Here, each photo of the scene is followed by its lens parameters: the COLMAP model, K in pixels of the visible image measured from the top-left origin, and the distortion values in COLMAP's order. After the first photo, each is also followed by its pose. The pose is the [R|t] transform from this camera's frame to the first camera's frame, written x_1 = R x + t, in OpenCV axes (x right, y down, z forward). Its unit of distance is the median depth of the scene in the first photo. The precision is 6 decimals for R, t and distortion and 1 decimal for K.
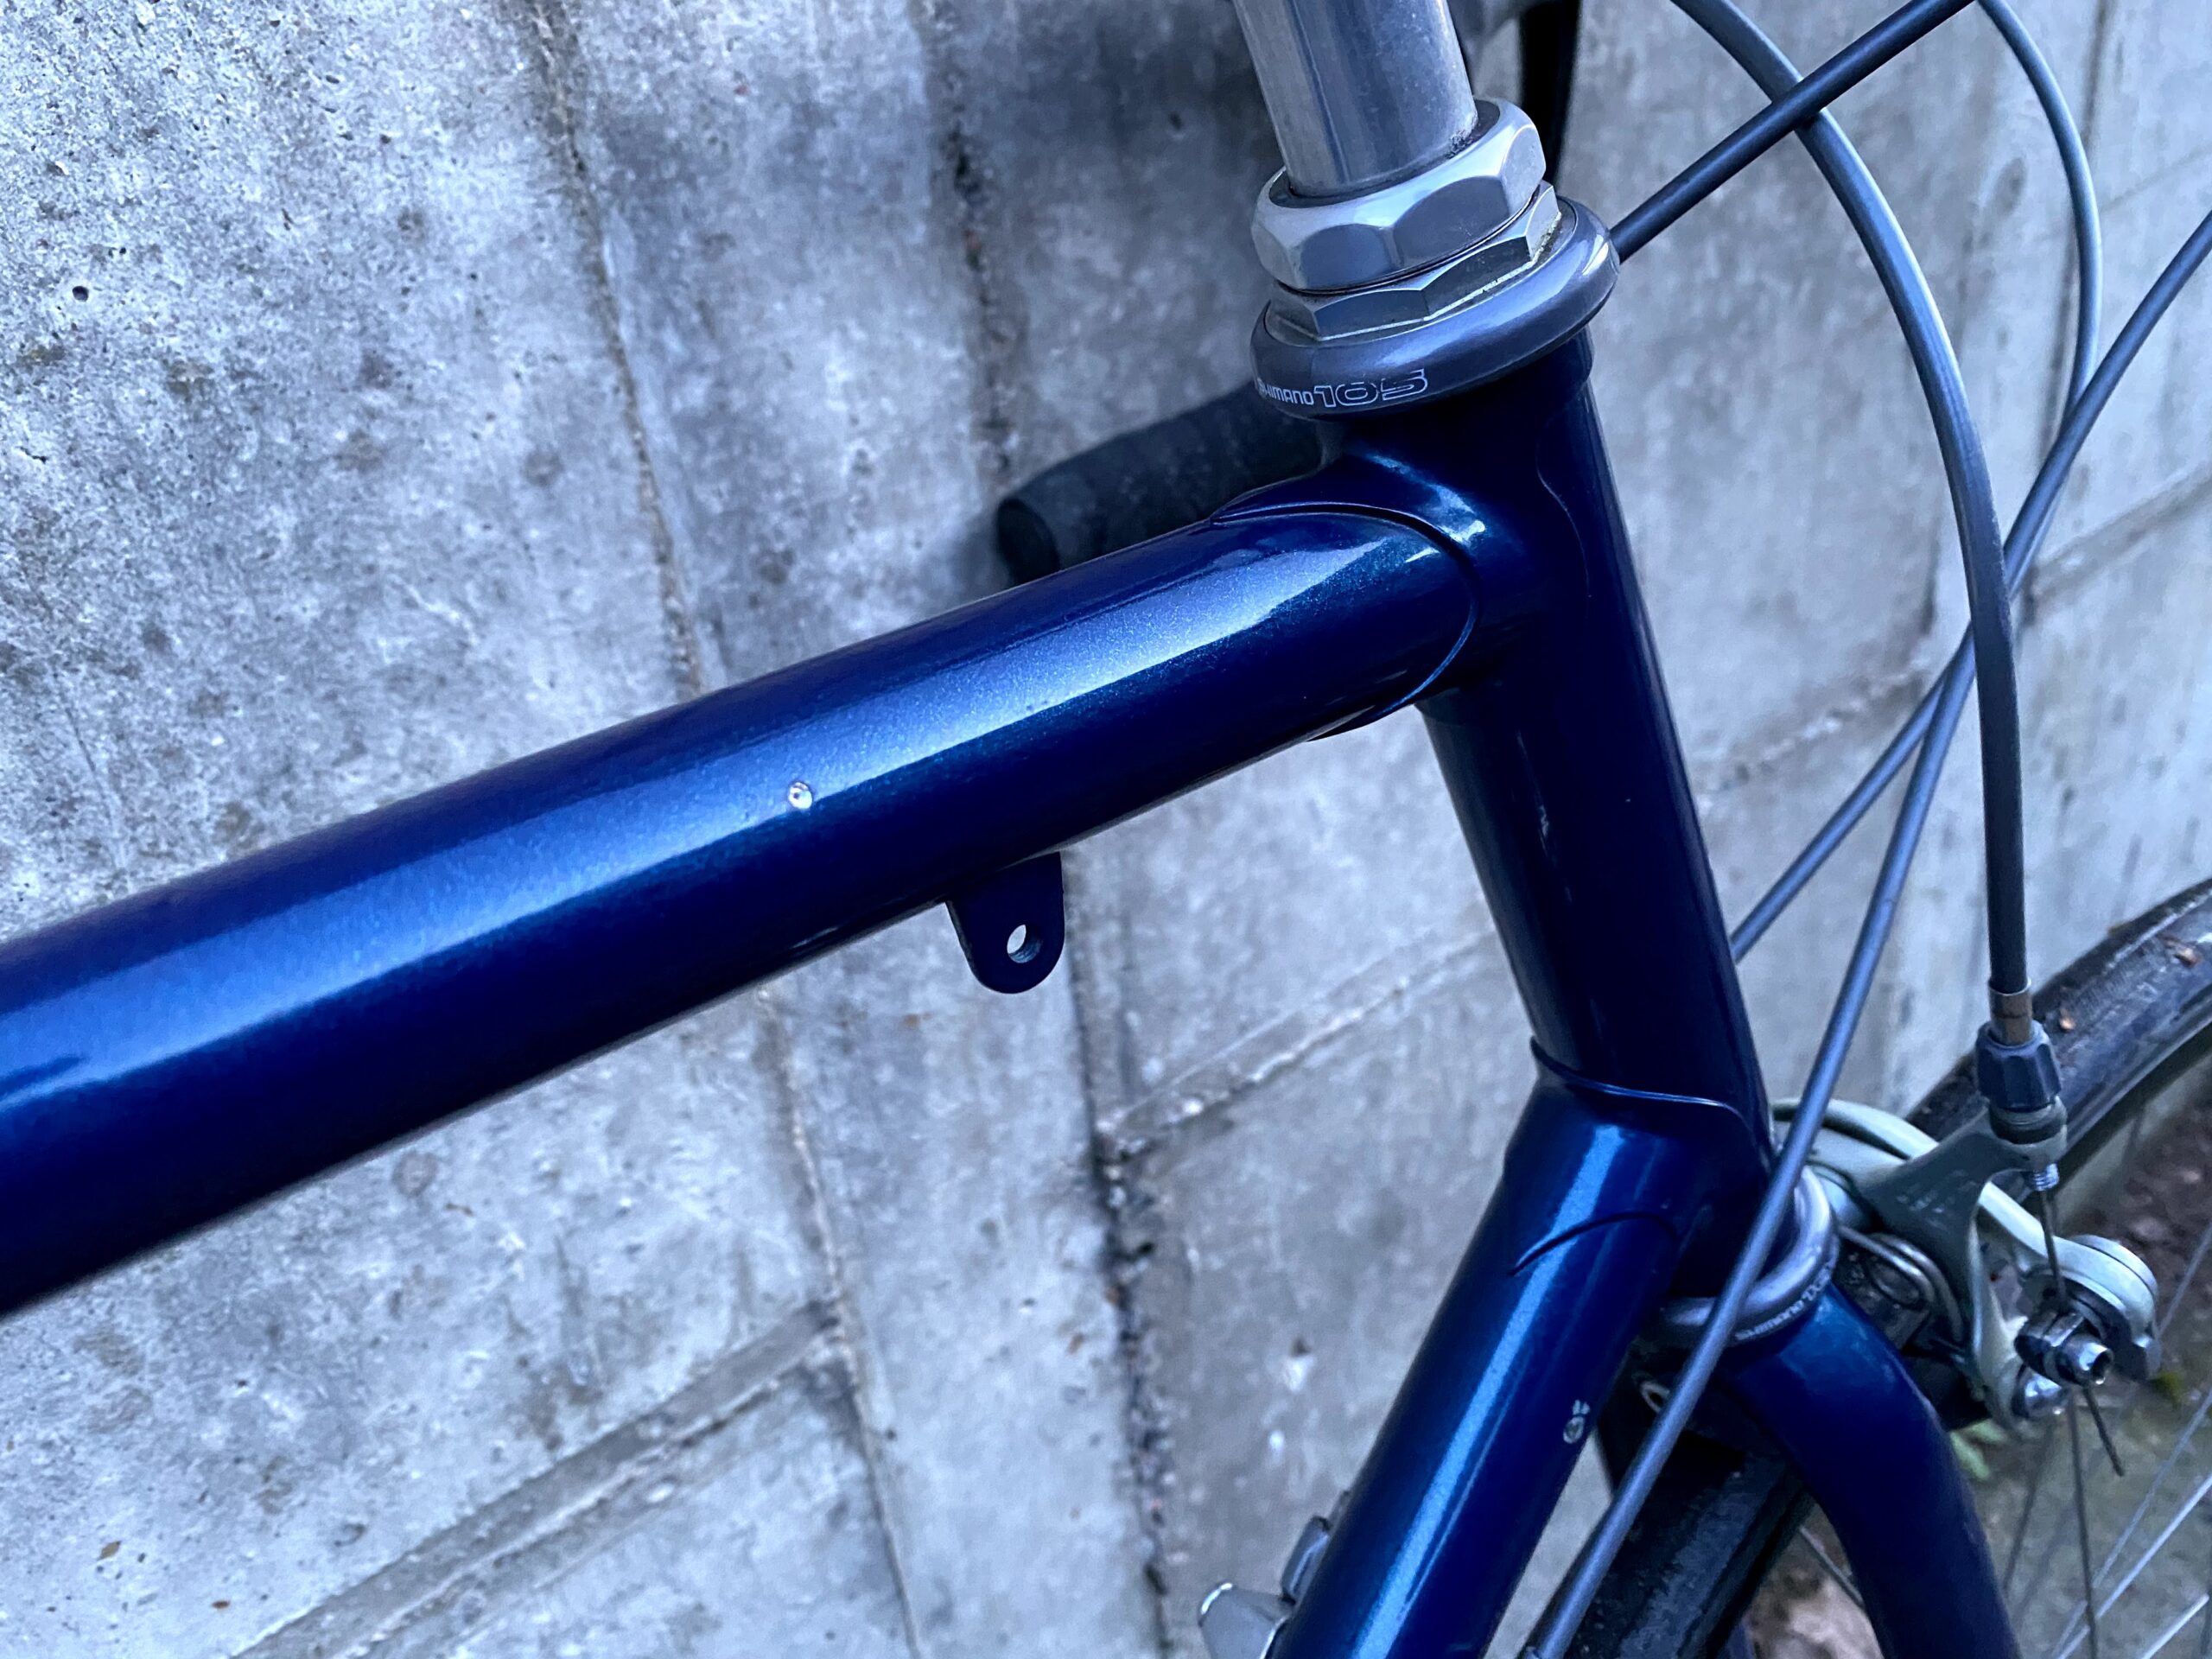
lens RADIAL K [[1714.7, 0, 1117.5], [0, 1714.7, 814.0], [0, 0, 1]] dist [0.040523, -0.107704]
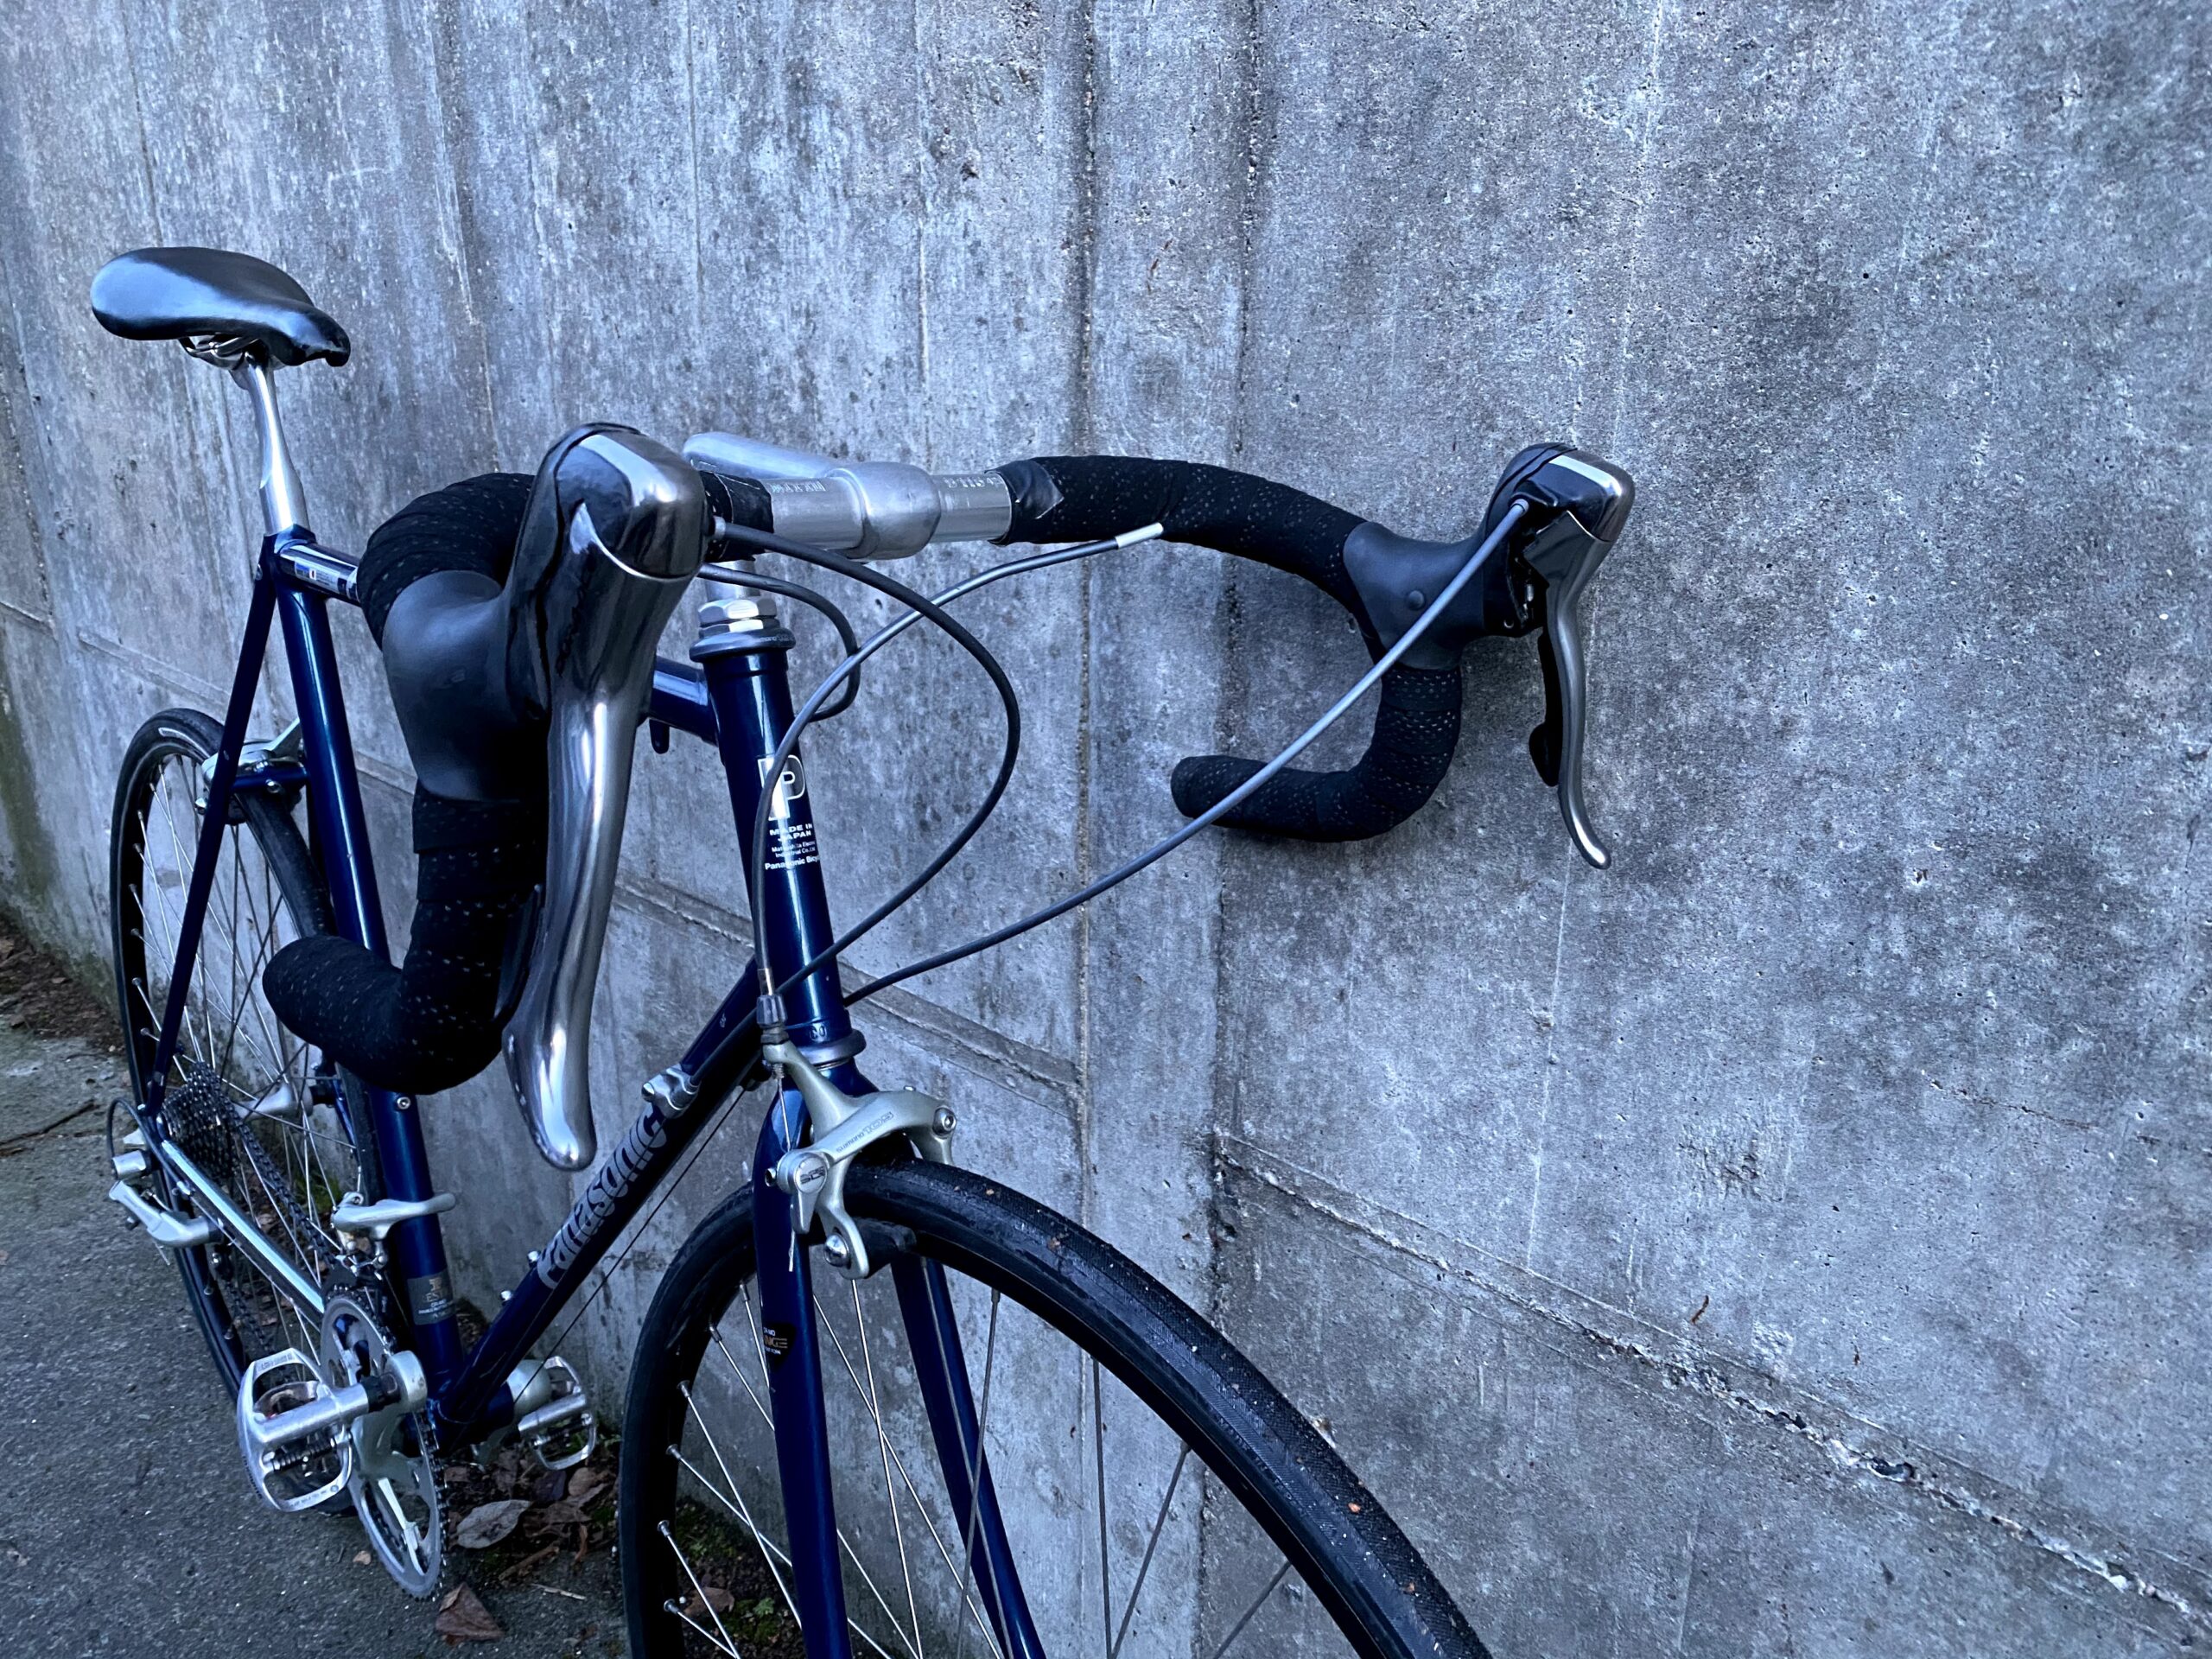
lens RADIAL K [[1714.7, 0, 1117.5], [0, 1714.7, 814.0], [0, 0, 1]] dist [0.040523, -0.107704]
pose [[0.104589, 0.418243, -0.902294, 1.764273], [-0.454054, 0.827274, 0.330837, -0.757652], [0.884814, 0.375088, 0.276428, 0.411810]]
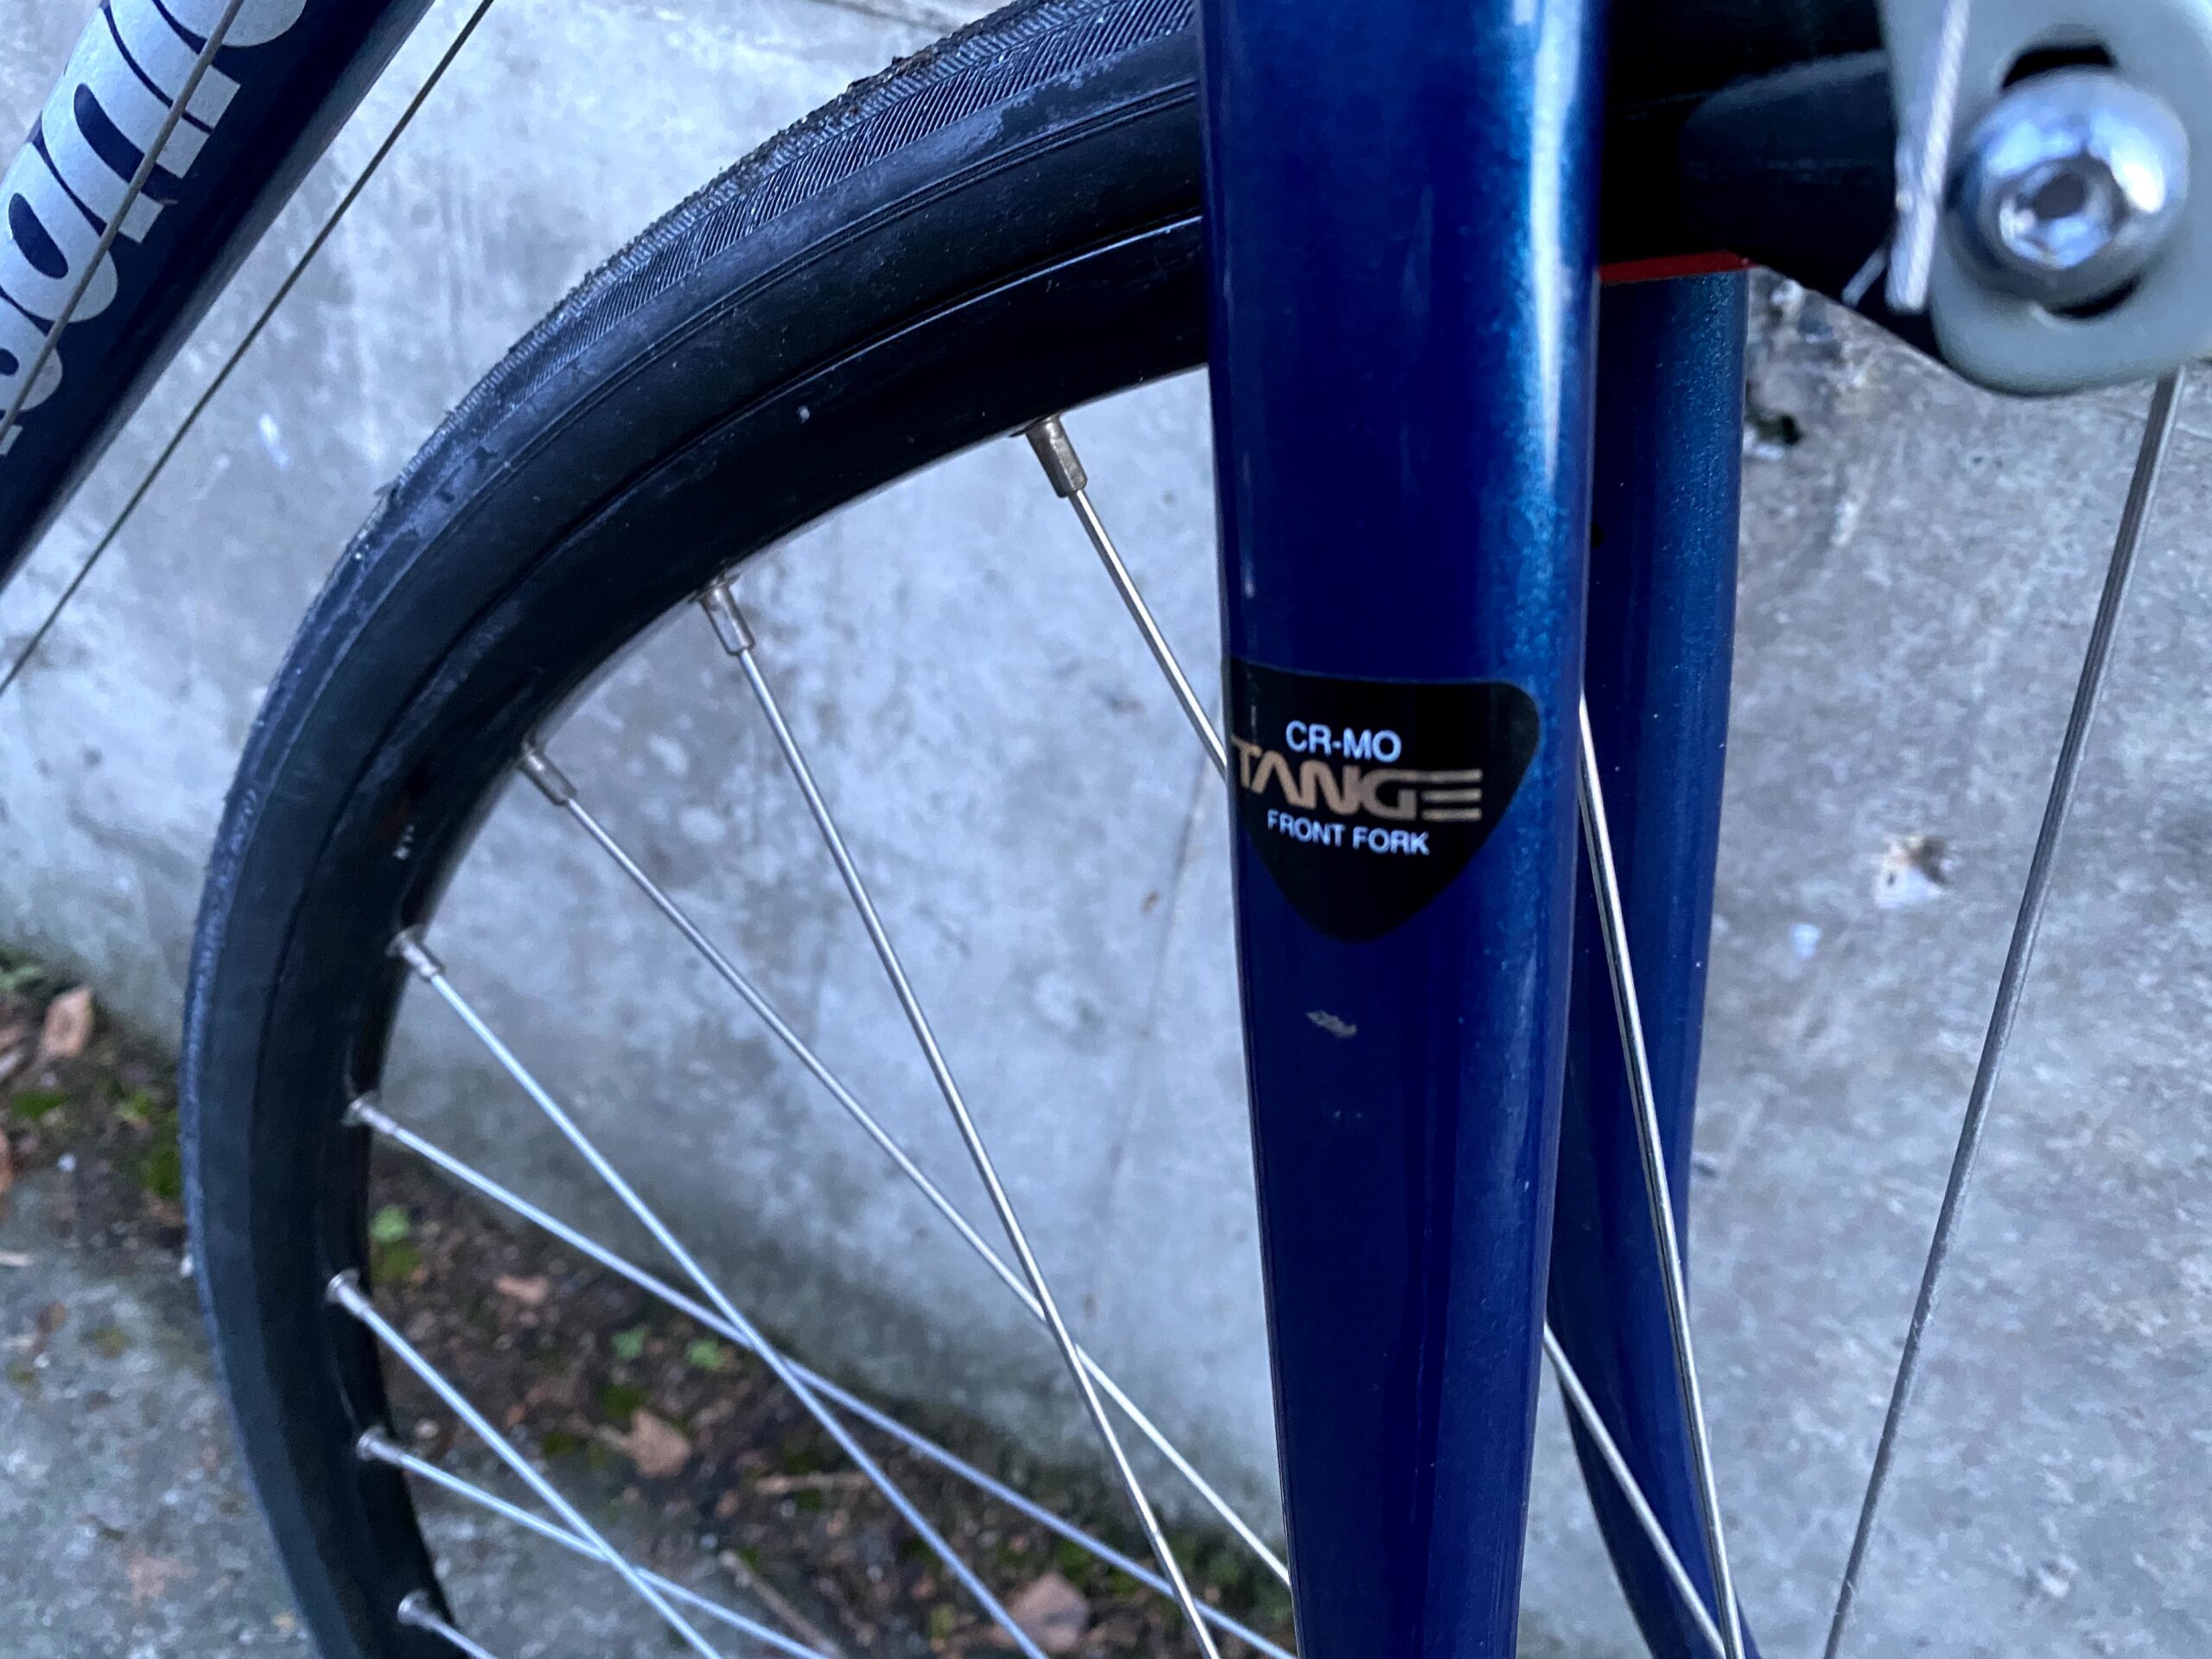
lens RADIAL K [[1714.7, 0, 1117.5], [0, 1714.7, 814.0], [0, 0, 1]] dist [0.040523, -0.107704]
pose [[0.397822, 0.675332, -0.621019, 0.576340], [-0.560851, 0.714694, 0.417922, 0.305590], [0.726074, 0.182040, 0.663082, 0.536758]]
